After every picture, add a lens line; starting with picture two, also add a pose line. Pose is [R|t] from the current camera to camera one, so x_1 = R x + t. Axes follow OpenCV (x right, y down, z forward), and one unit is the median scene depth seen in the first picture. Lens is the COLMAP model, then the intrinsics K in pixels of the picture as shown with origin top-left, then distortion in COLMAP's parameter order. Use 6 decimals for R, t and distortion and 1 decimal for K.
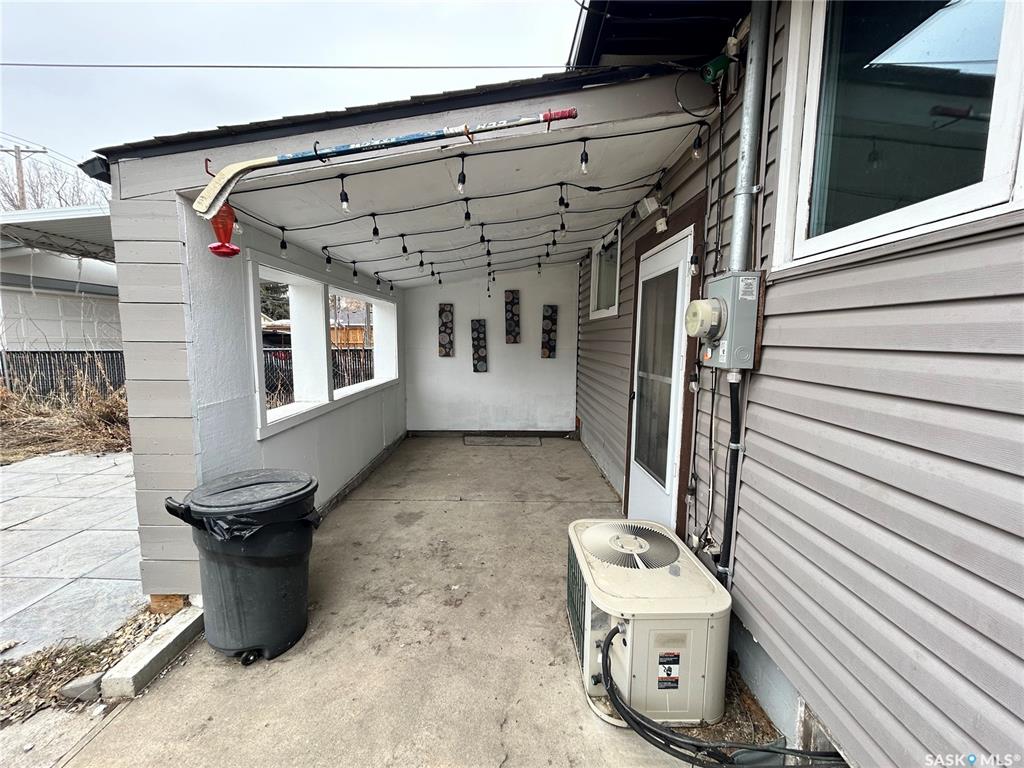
lens RADIAL K [[414.4, 0, 511.9], [0, 414.4, 387.5], [0, 0, 1]] dist [-0.002967, -0.000325]
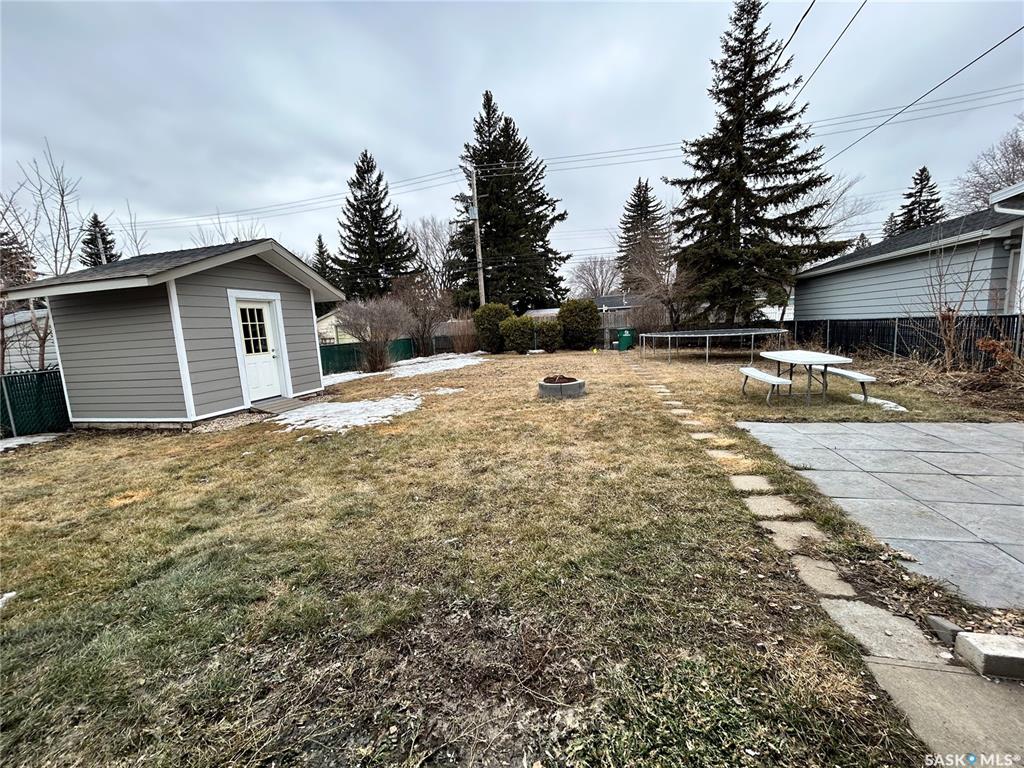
lens RADIAL K [[414.4, 0, 509.7], [0, 414.4, 381.7], [0, 0, 1]] dist [-0.002967, -0.000325]
pose [[-0.243647, 0.133992, -0.960564, 0.192909], [-0.066098, 0.985814, 0.154280, -0.004915], [0.967609, 0.101081, -0.231334, 0.078215]]
